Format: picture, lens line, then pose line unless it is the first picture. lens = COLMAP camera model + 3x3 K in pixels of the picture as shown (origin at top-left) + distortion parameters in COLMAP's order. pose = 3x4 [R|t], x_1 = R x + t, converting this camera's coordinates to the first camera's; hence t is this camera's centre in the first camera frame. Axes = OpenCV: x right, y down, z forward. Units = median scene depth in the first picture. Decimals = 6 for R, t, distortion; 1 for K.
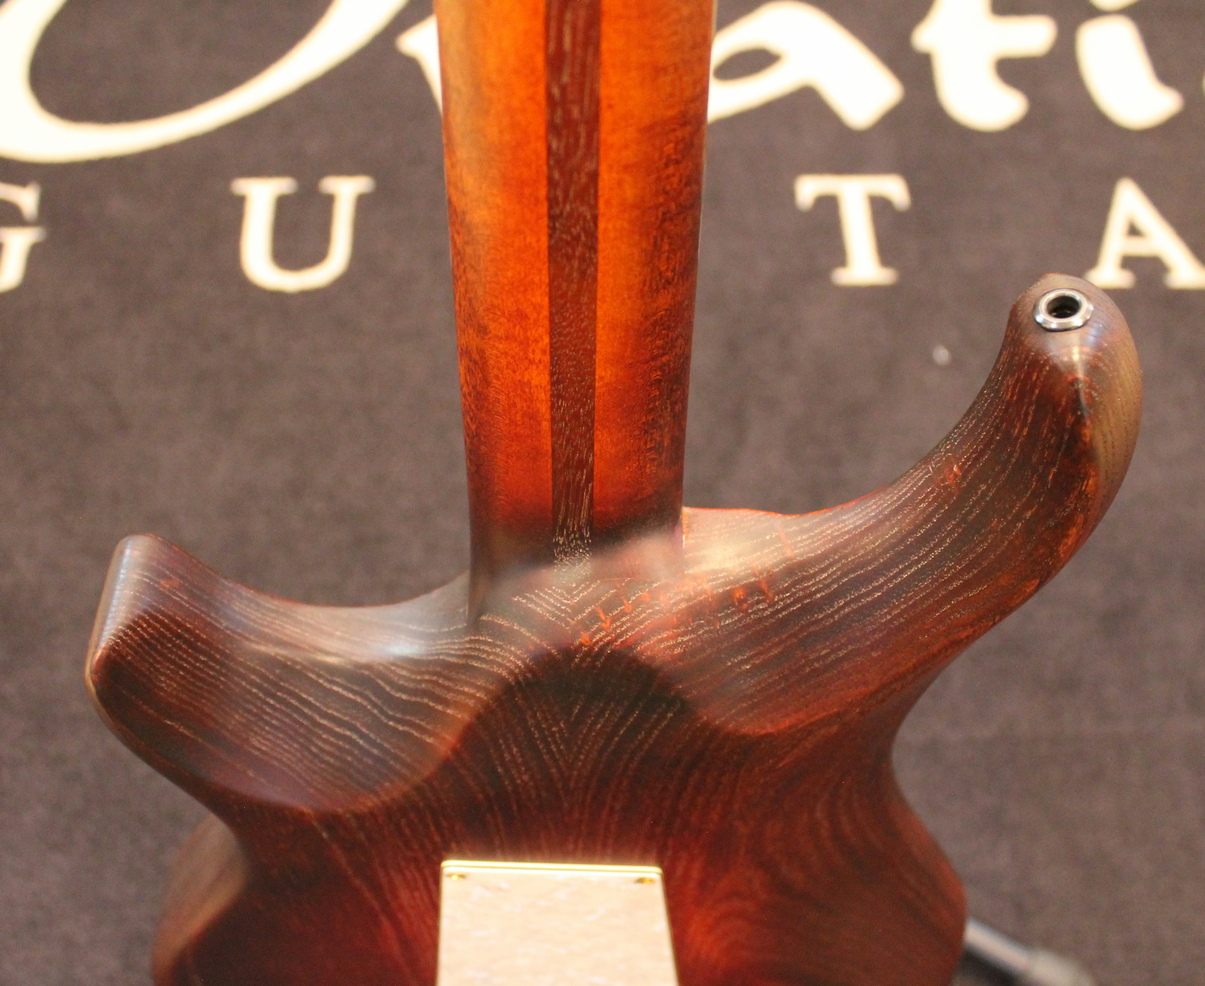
lens RADIAL K [[1347.9, 0, 602.5], [0, 1347.9, 493.0], [0, 0, 1]] dist [-0.130108, 0.008061]
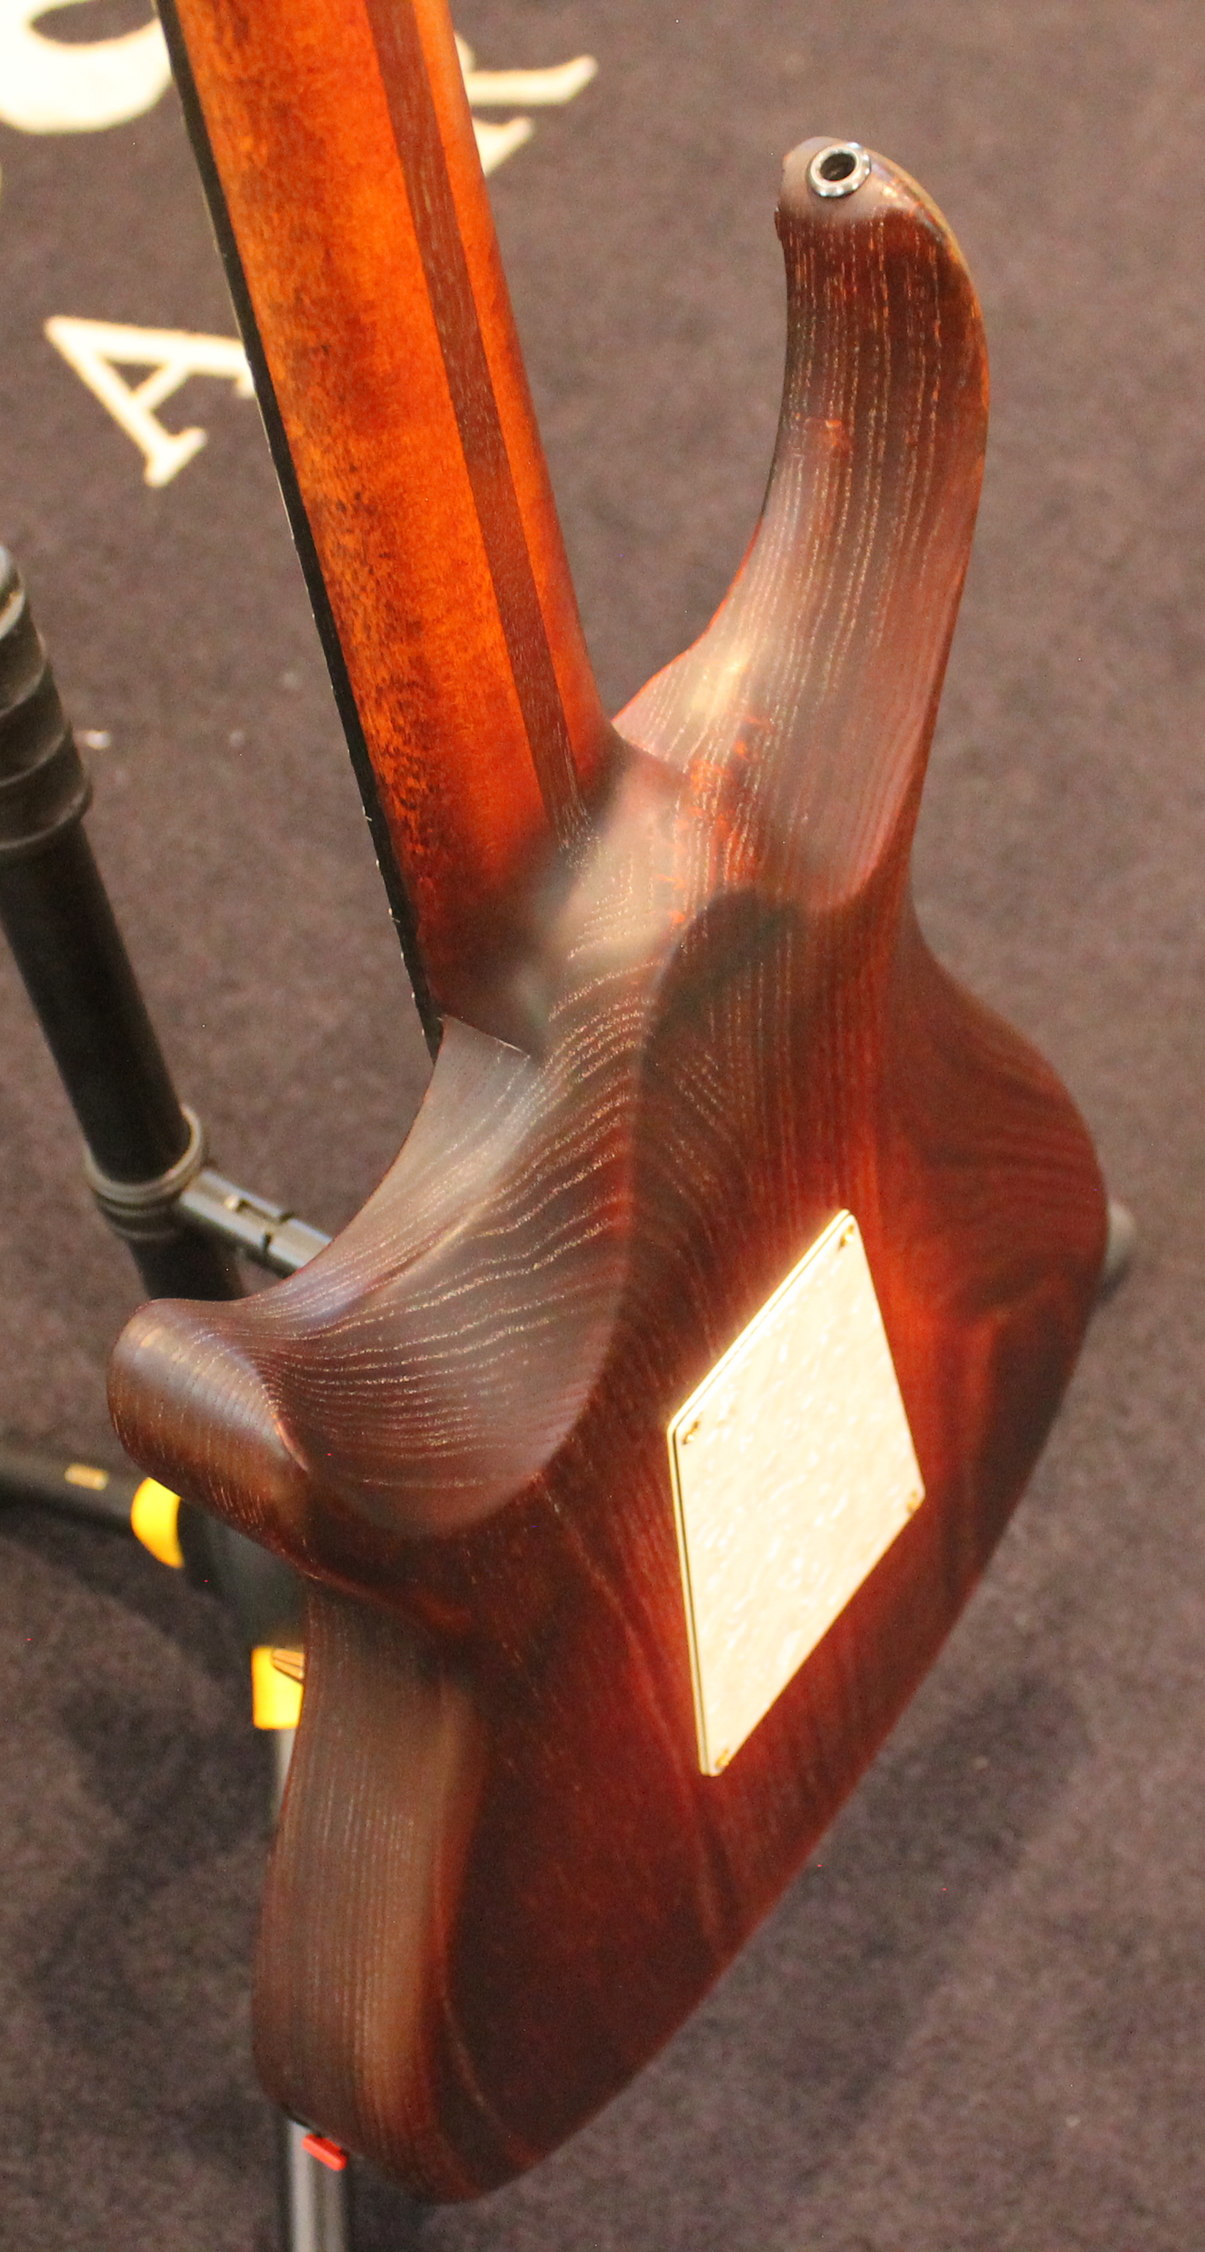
lens RADIAL K [[3011.4, 0, 602.5], [0, 3011.4, 1126.0], [0, 0, 1]] dist [-0.137362, 0.086156]
pose [[0.571344, -0.698576, 0.430764, -0.833004], [0.718173, 0.679601, 0.149569, -0.091892], [-0.397233, 0.223908, 0.889984, -0.444814]]
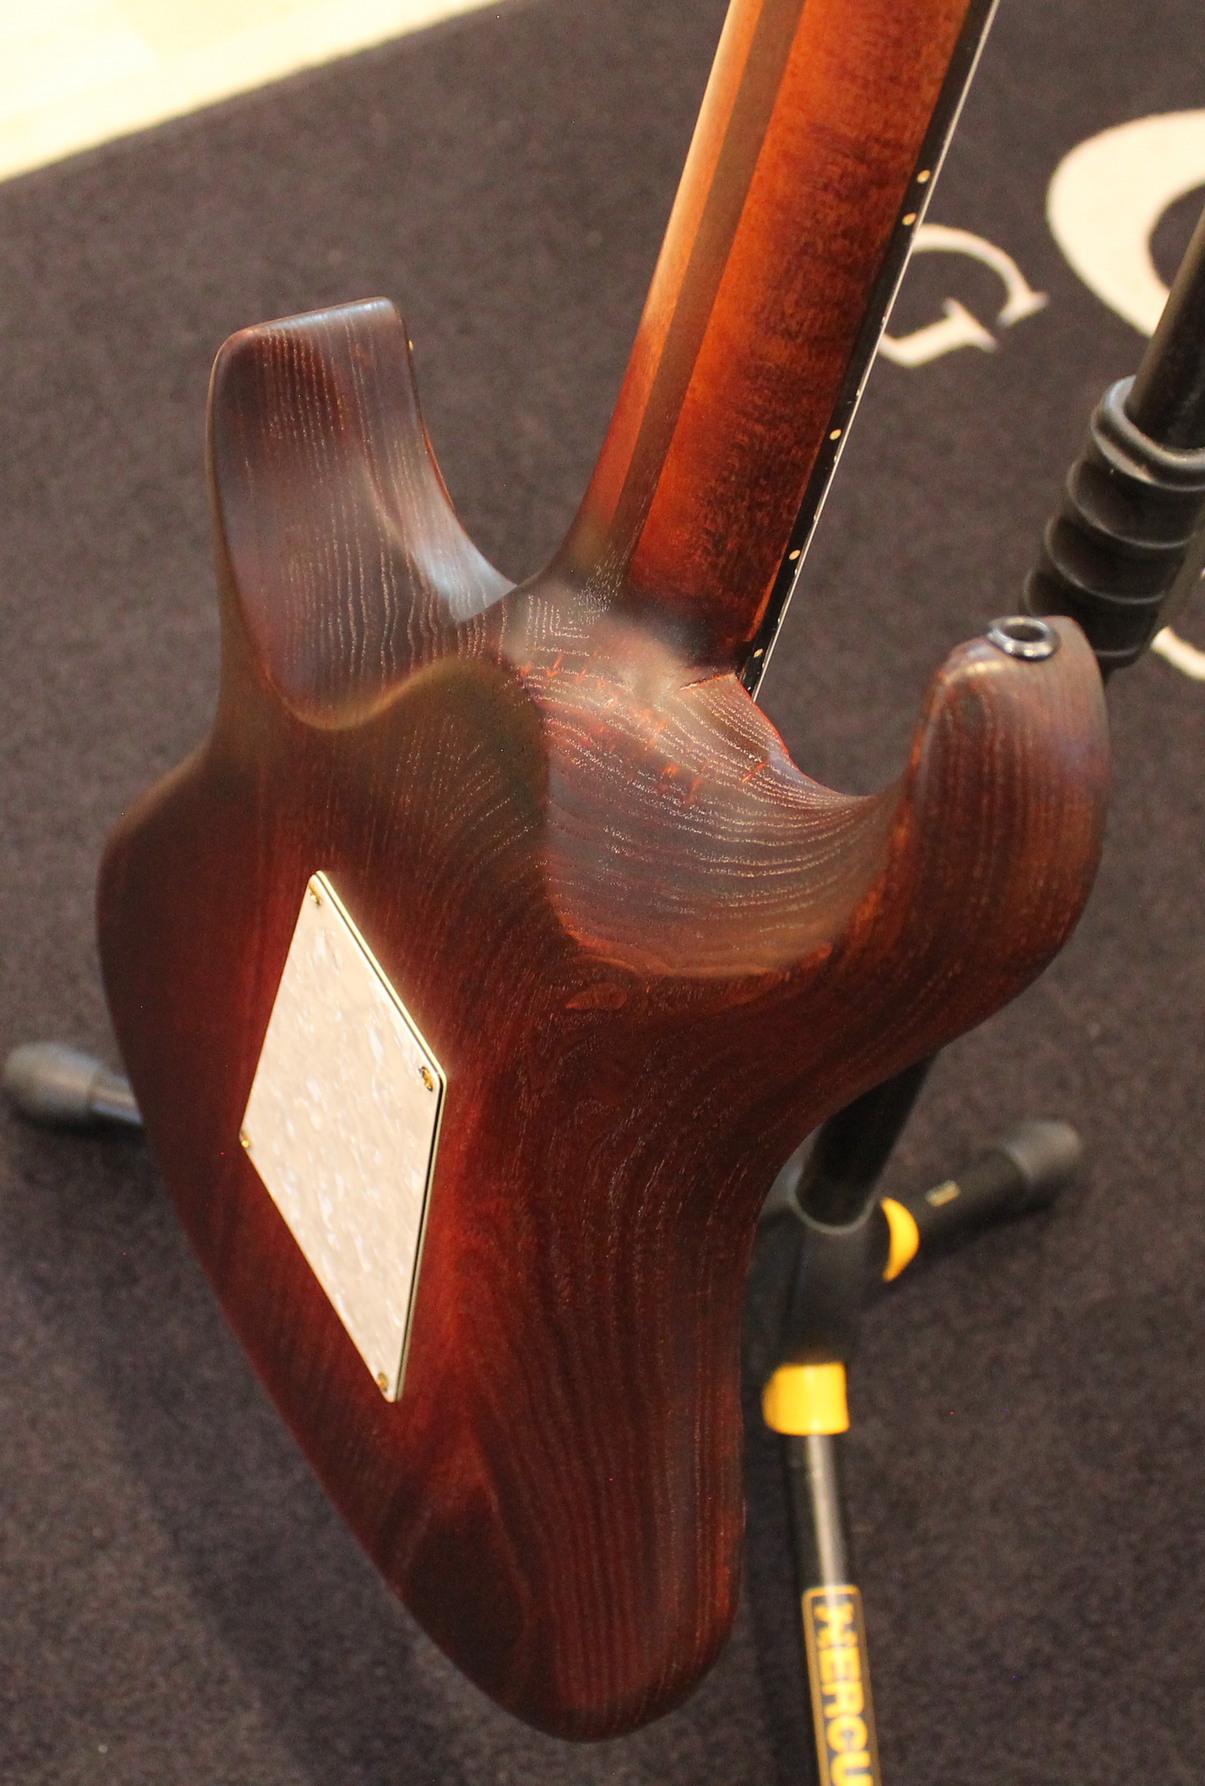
lens RADIAL K [[2398.7, 0, 602.5], [0, 2398.7, 893.0], [0, 0, 1]] dist [-0.106591, -0.038147]
pose [[0.520060, 0.715729, -0.466121, 0.795567], [-0.768002, 0.630664, 0.111510, -0.006317], [0.373777, 0.299990, 0.877665, -0.240047]]
